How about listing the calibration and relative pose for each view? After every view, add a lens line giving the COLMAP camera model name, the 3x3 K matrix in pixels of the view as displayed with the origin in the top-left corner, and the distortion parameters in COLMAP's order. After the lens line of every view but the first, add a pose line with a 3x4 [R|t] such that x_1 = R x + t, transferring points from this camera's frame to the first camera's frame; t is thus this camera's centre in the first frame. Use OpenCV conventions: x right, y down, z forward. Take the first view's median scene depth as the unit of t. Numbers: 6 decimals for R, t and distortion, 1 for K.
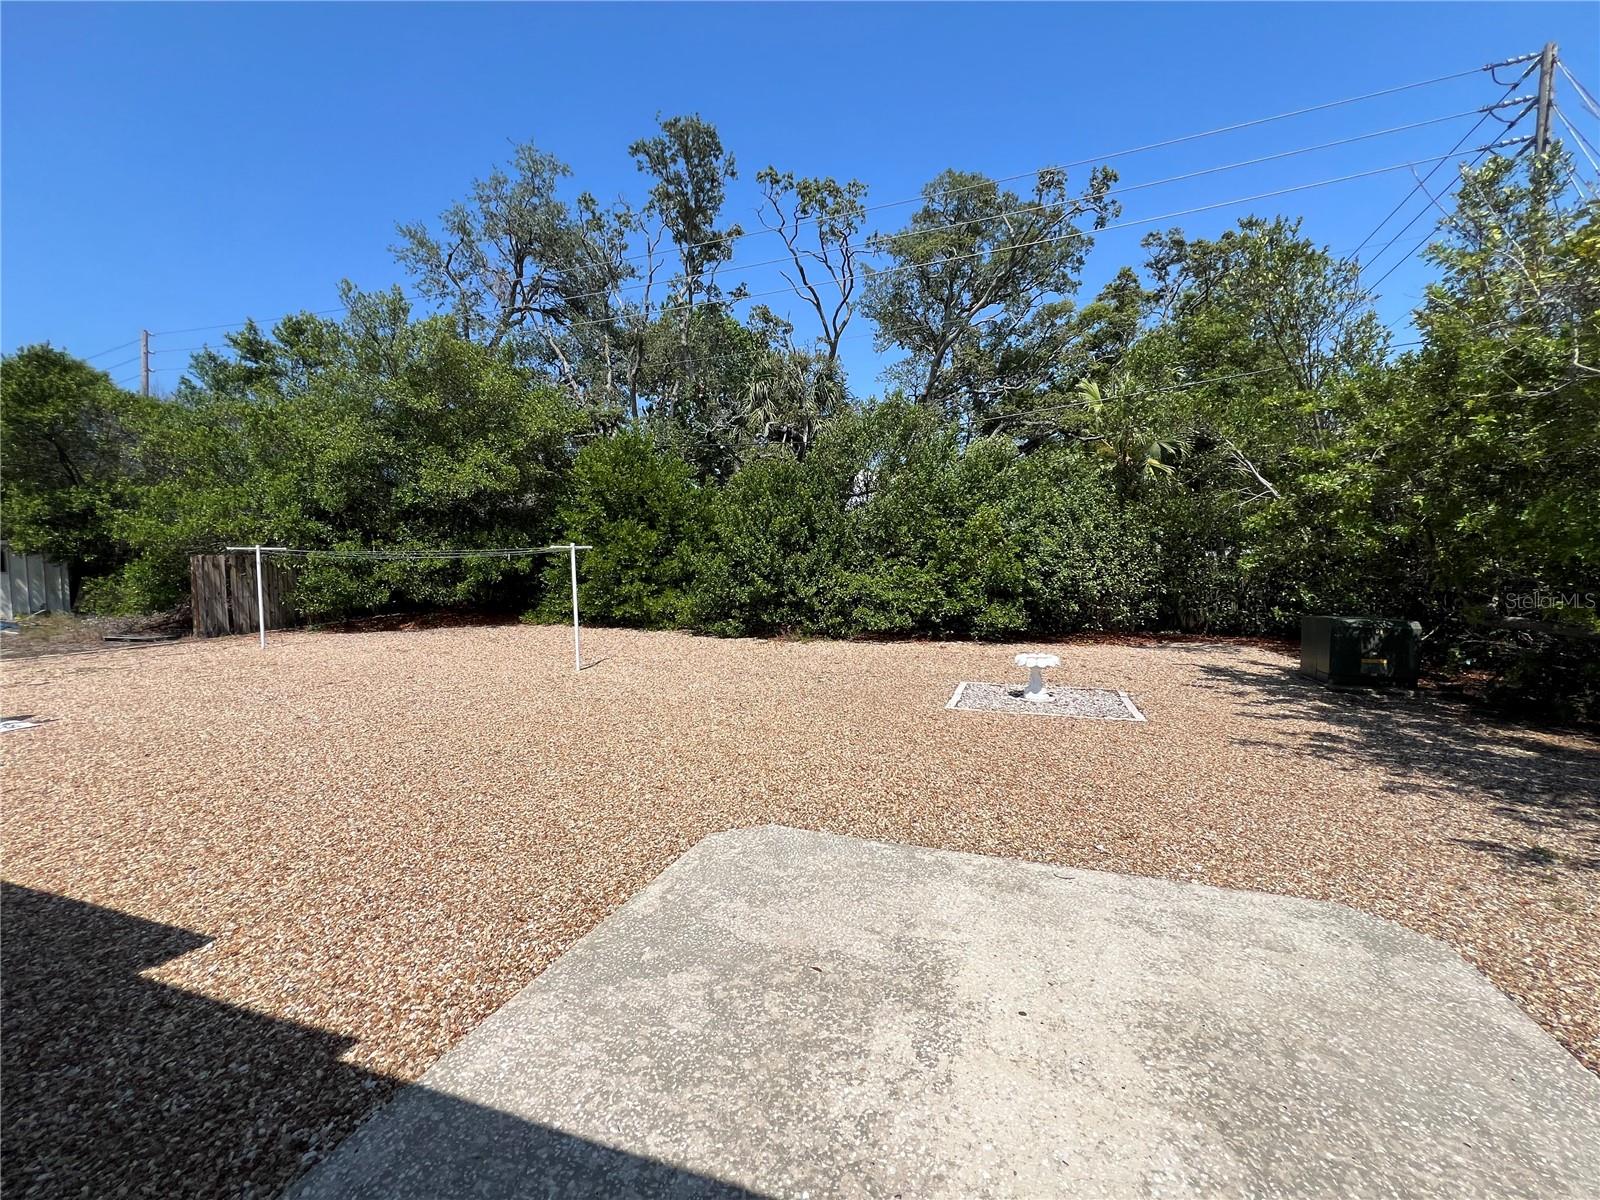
lens RADIAL K [[643.1, 0, 800.3], [0, 643.1, 589.0], [0, 0, 1]] dist [-0.001964, 0.000814]
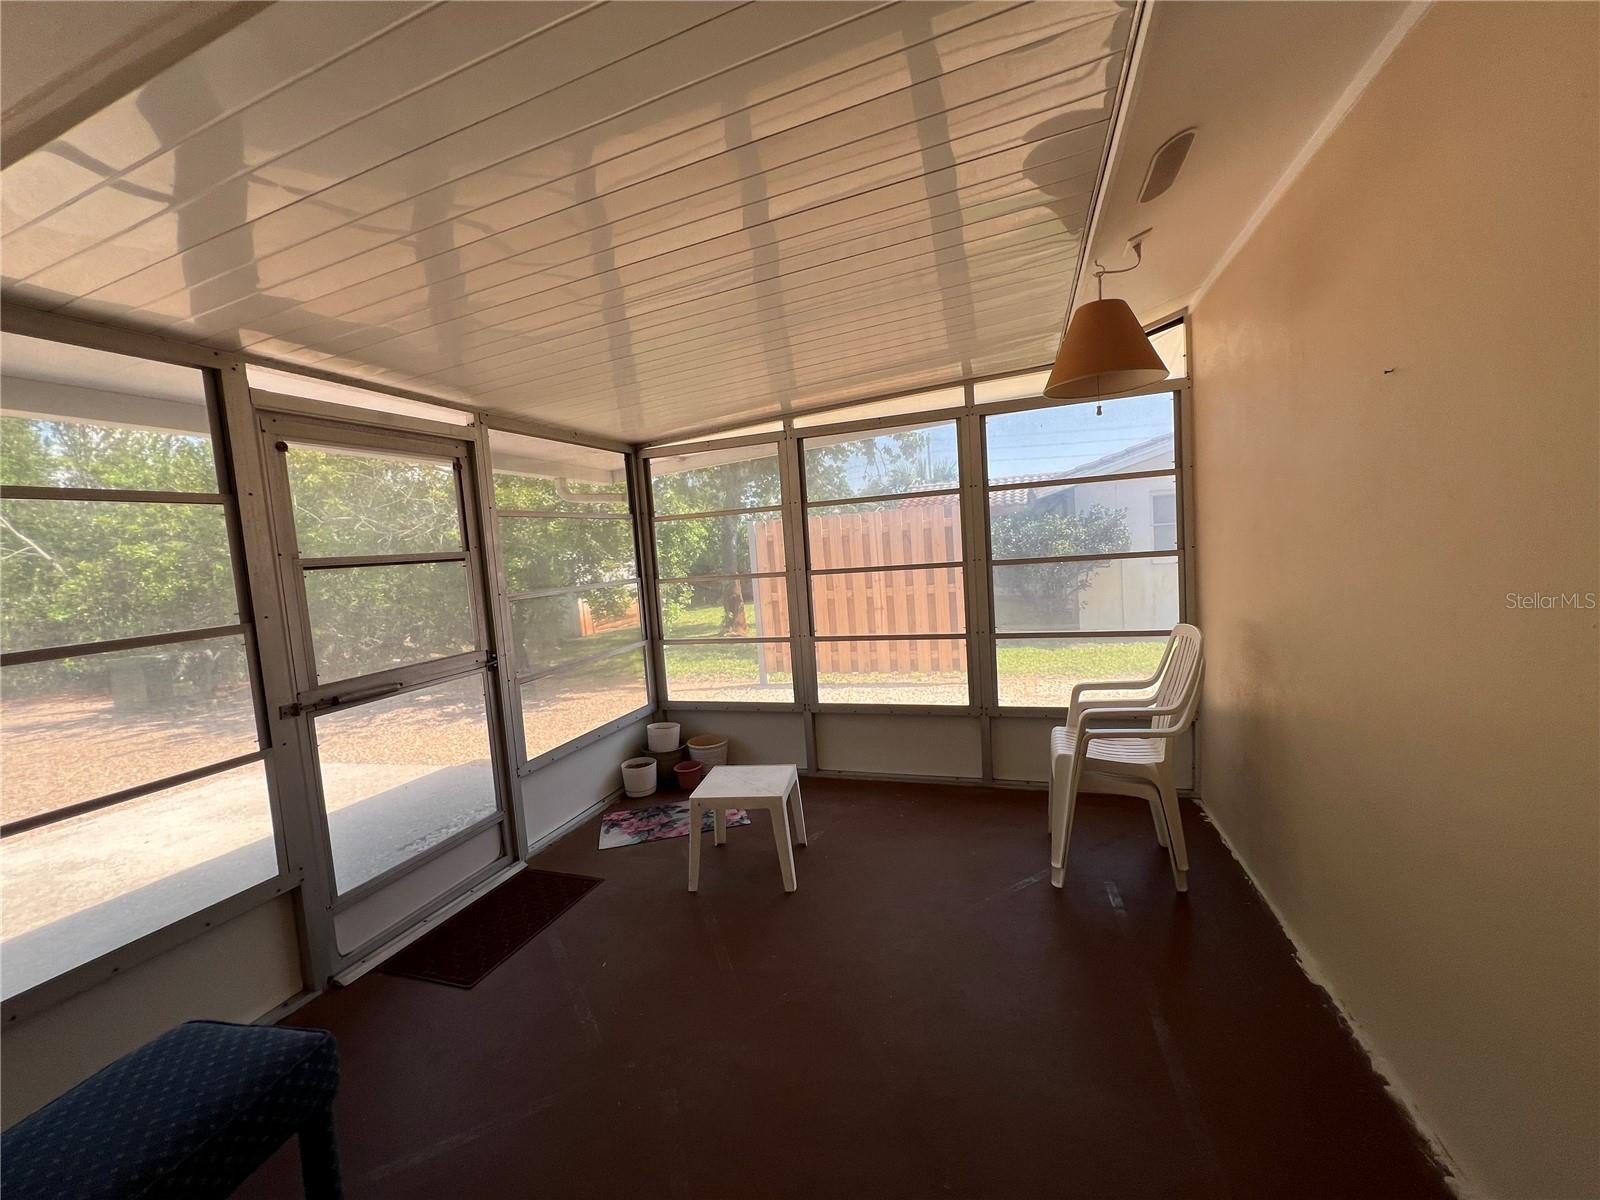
lens RADIAL K [[643.1, 0, 800.3], [0, 643.1, 589.0], [0, 0, 1]] dist [-0.001964, 0.000814]
pose [[-0.004251, -0.033180, 0.999440, -0.333284], [0.110227, 0.993343, 0.033447, 0.012163], [-0.993897, 0.110308, -0.000566, -0.219720]]
